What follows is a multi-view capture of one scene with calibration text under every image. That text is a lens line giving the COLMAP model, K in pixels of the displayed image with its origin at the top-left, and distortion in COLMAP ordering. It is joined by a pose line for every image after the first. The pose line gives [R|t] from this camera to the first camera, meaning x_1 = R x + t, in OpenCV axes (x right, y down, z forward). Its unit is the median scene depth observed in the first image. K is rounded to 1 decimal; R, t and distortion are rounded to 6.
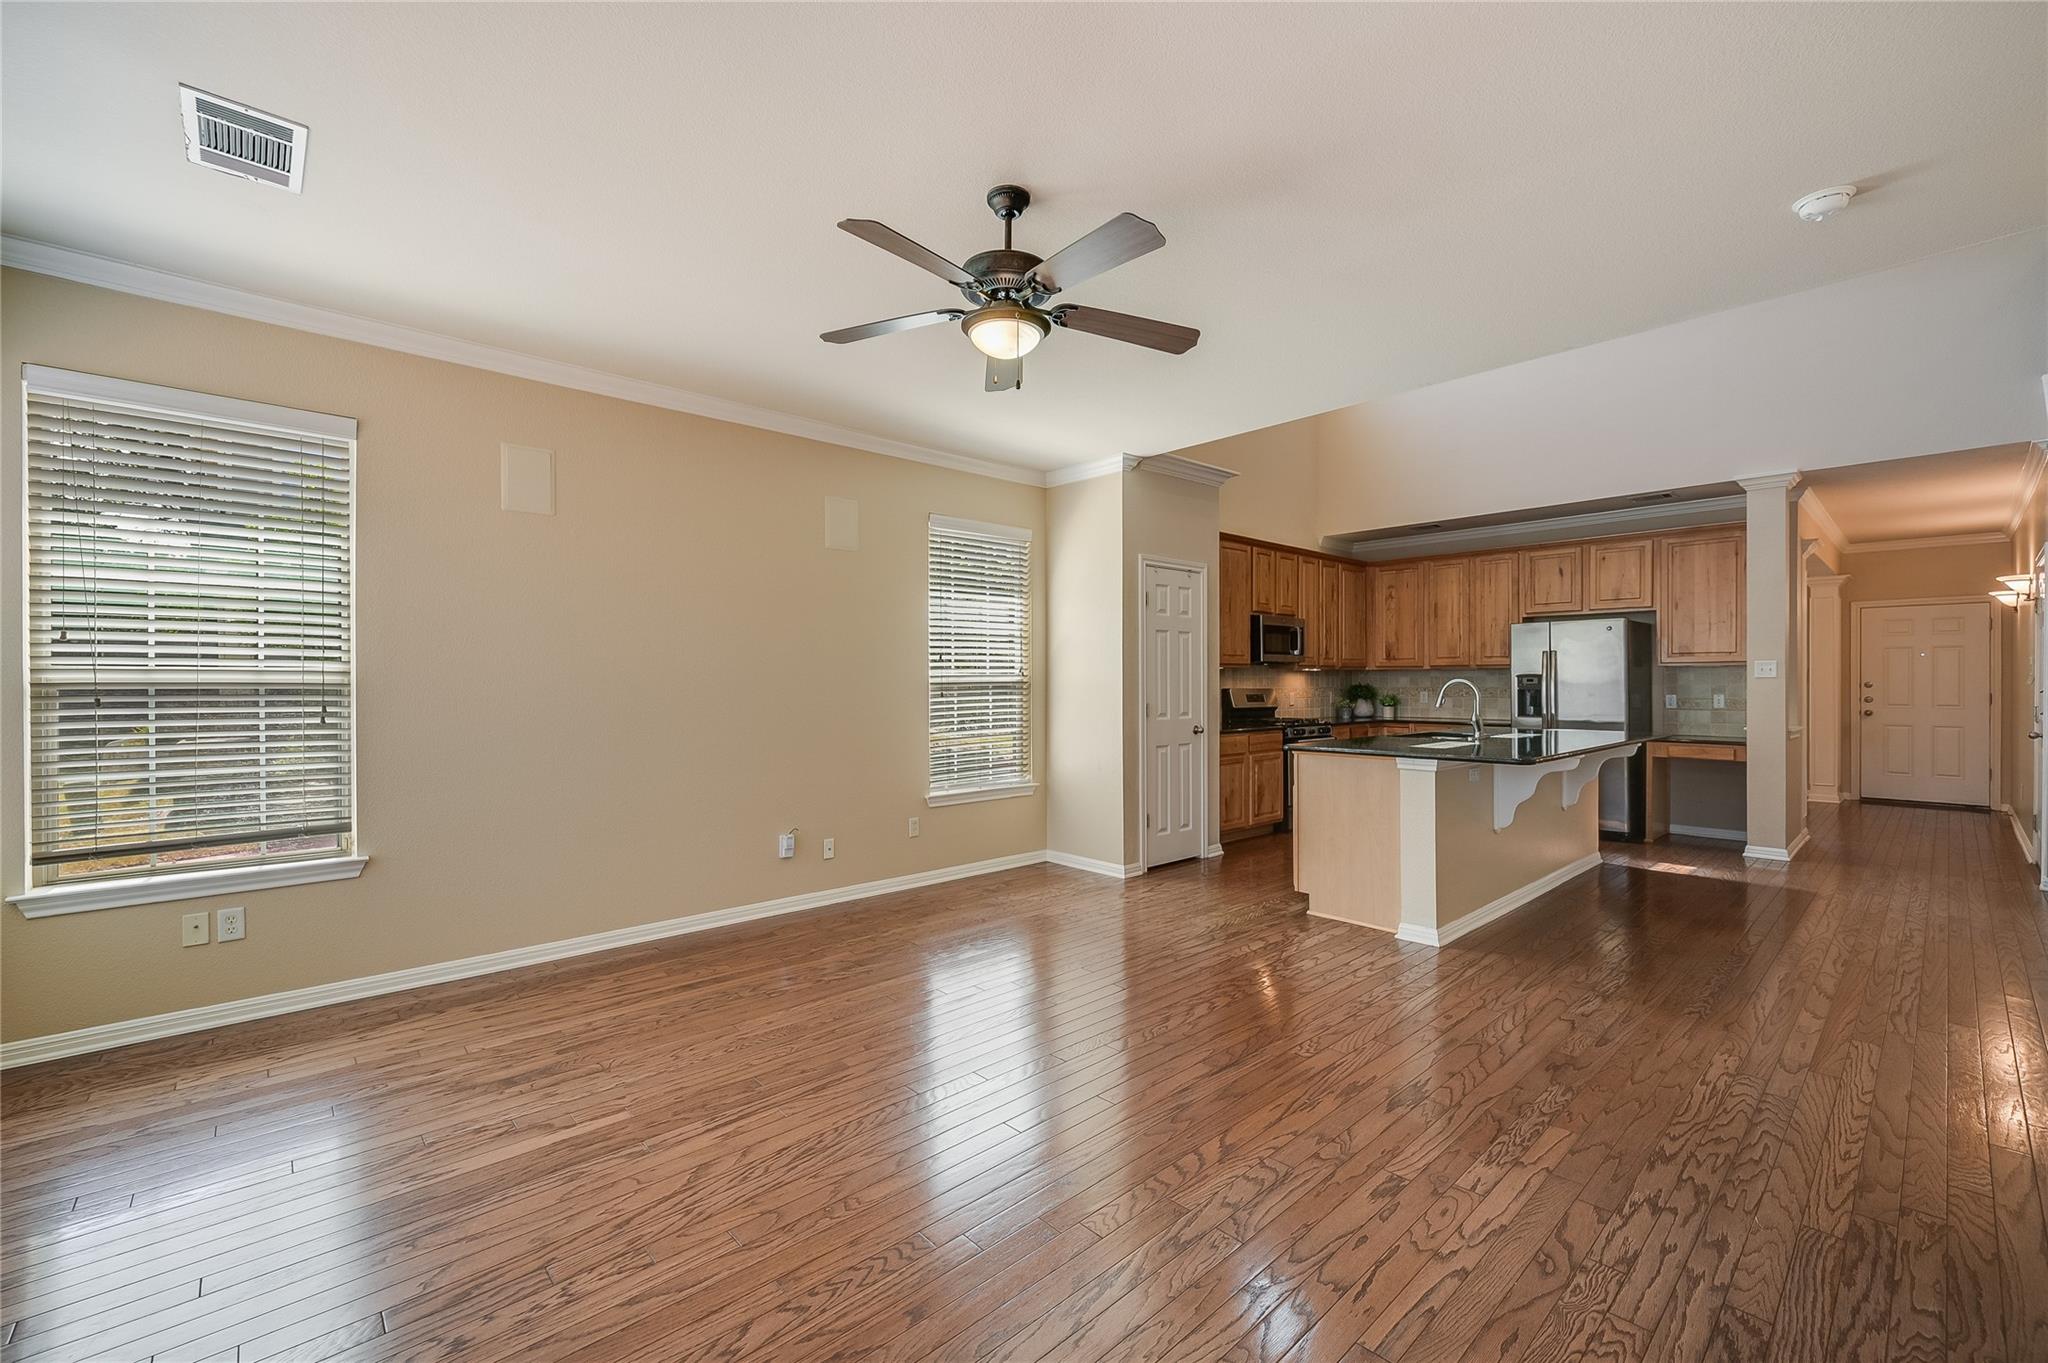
lens RADIAL K [[847.3, 0, 1034.9], [0, 847.3, 693.0], [0, 0, 1]] dist [-0.012339, -0.000043]
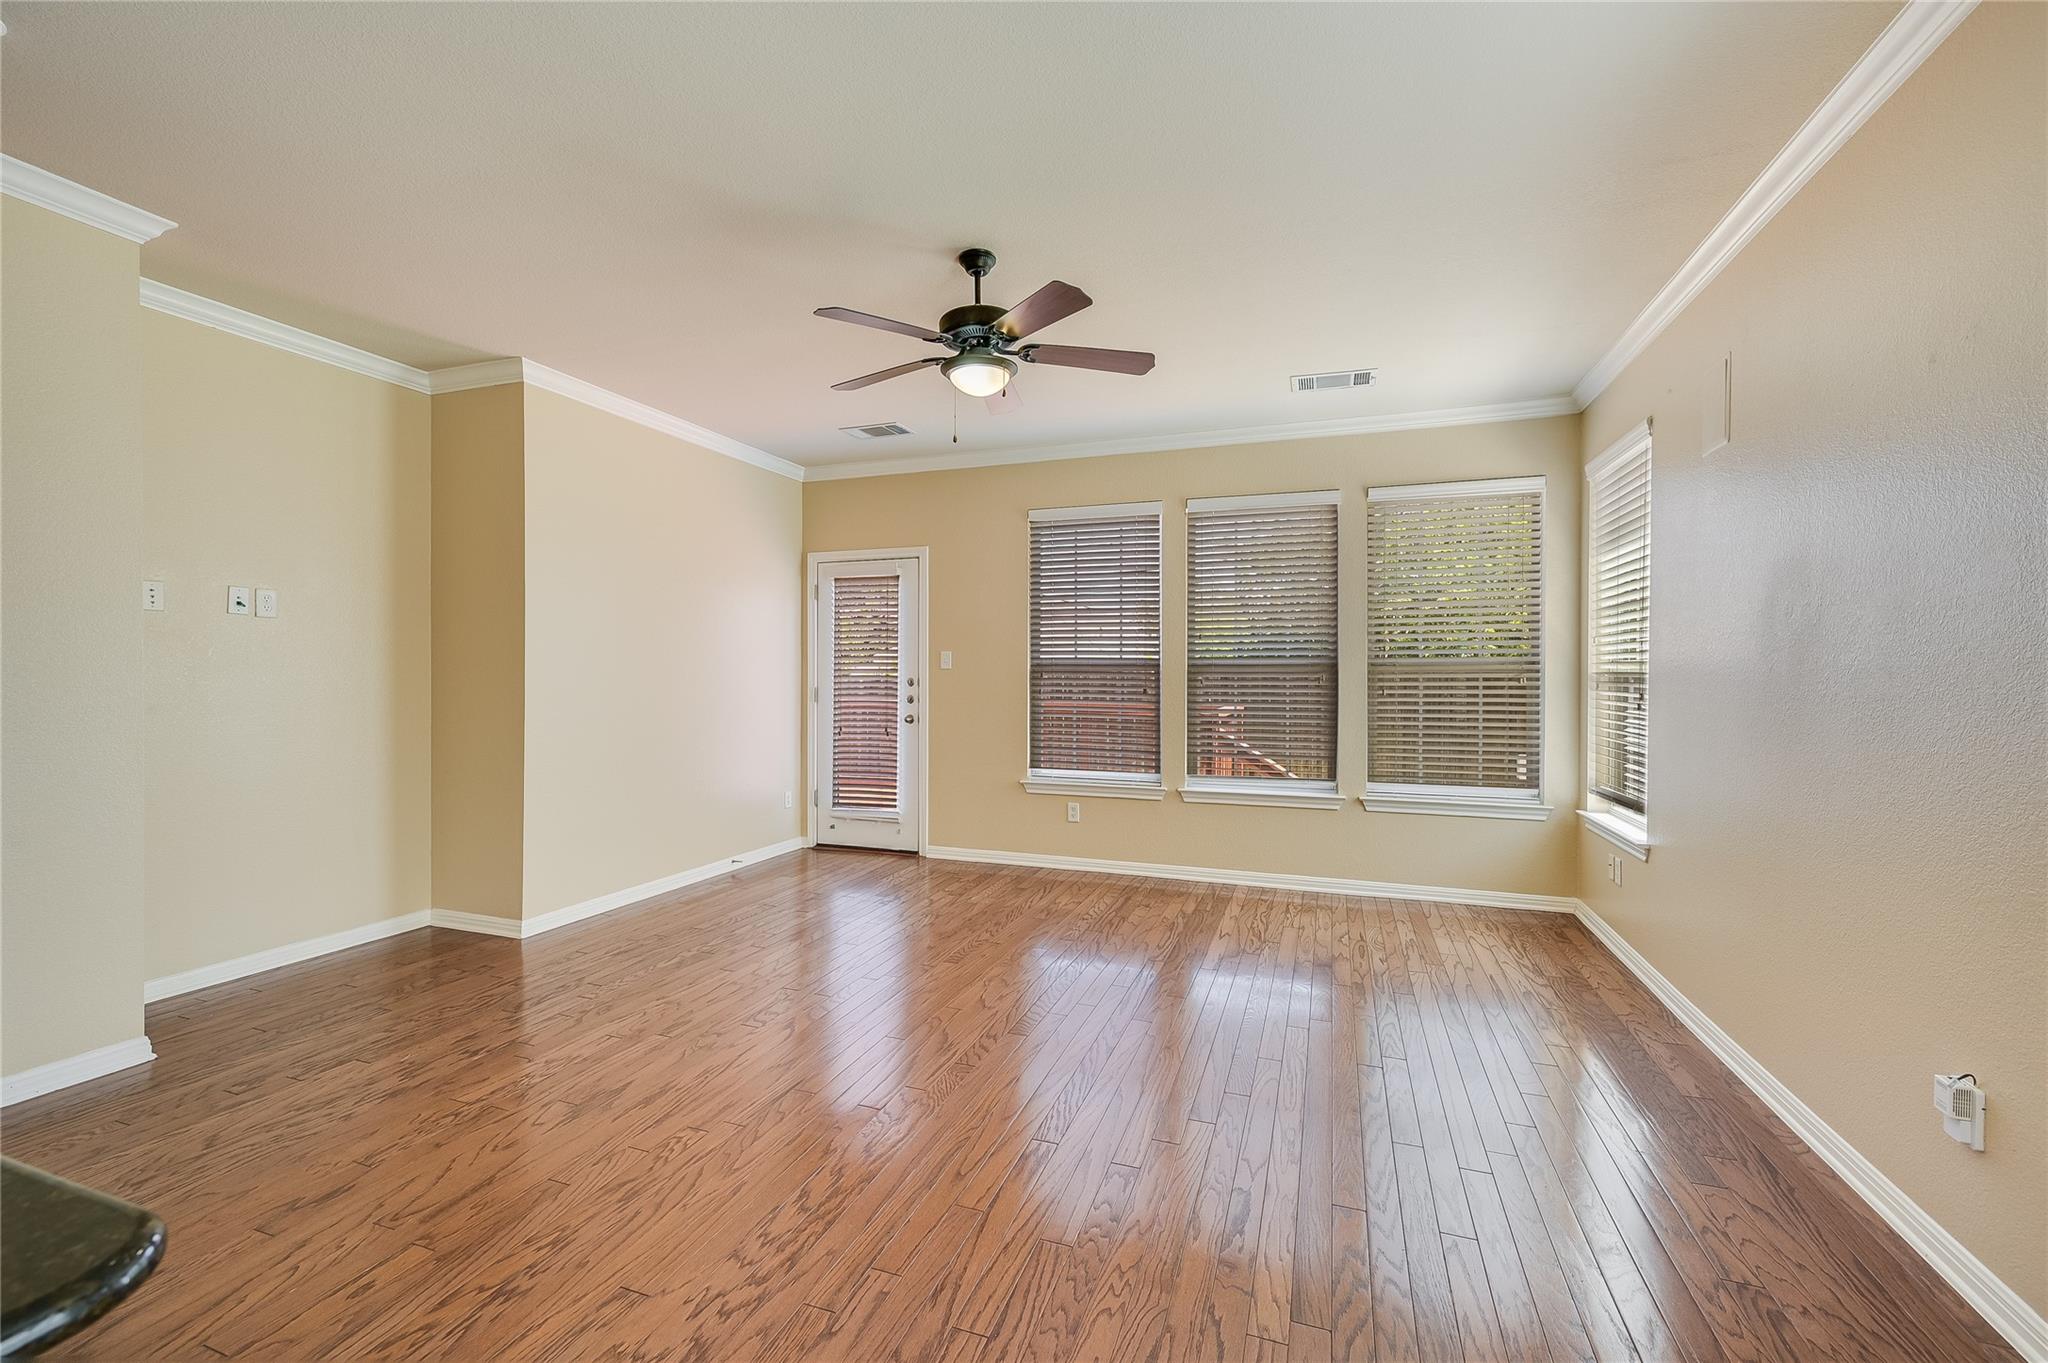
lens RADIAL K [[847.3, 0, 1002.5], [0, 847.3, 675.8], [0, 0, 1]] dist [-0.012339, -0.000043]
pose [[-0.902905, 0.002613, -0.429832, 0.274322], [-0.003632, 0.999899, 0.013707, -0.012758], [0.429825, 0.013937, -0.902805, 1.295882]]
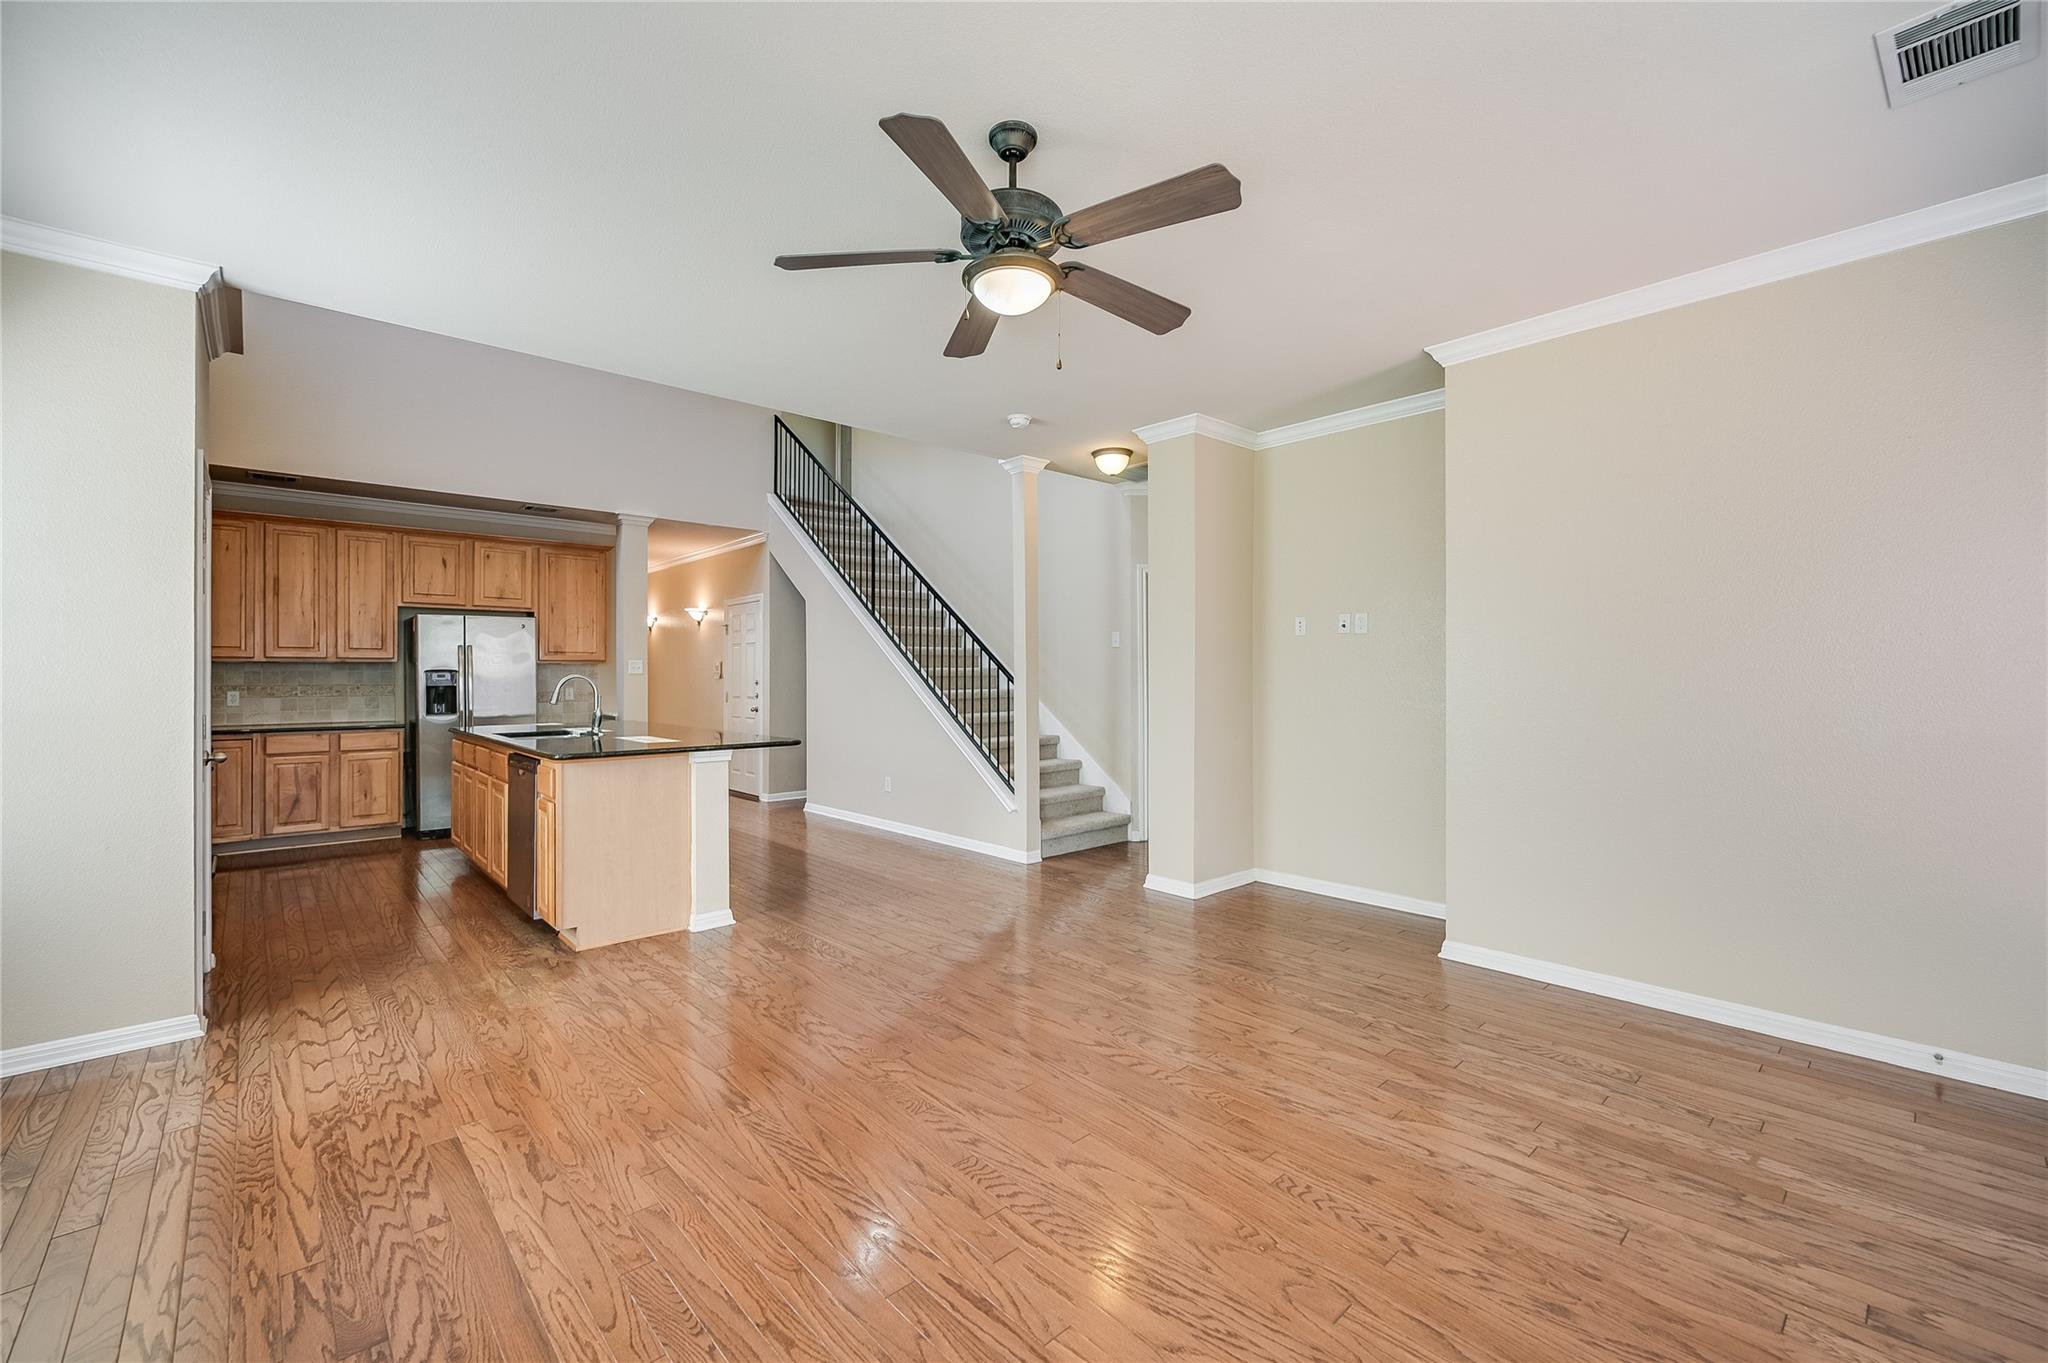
lens RADIAL K [[830.6, 0, 1023.1], [0, 830.6, 674.4], [0, 0, 1]] dist [-0.002754, 0.000267]
pose [[0.008617, 0.003782, 0.999956, -0.569479], [0.015251, 0.999876, -0.003913, -0.005921], [-0.999847, 0.015284, 0.008558, 0.614229]]
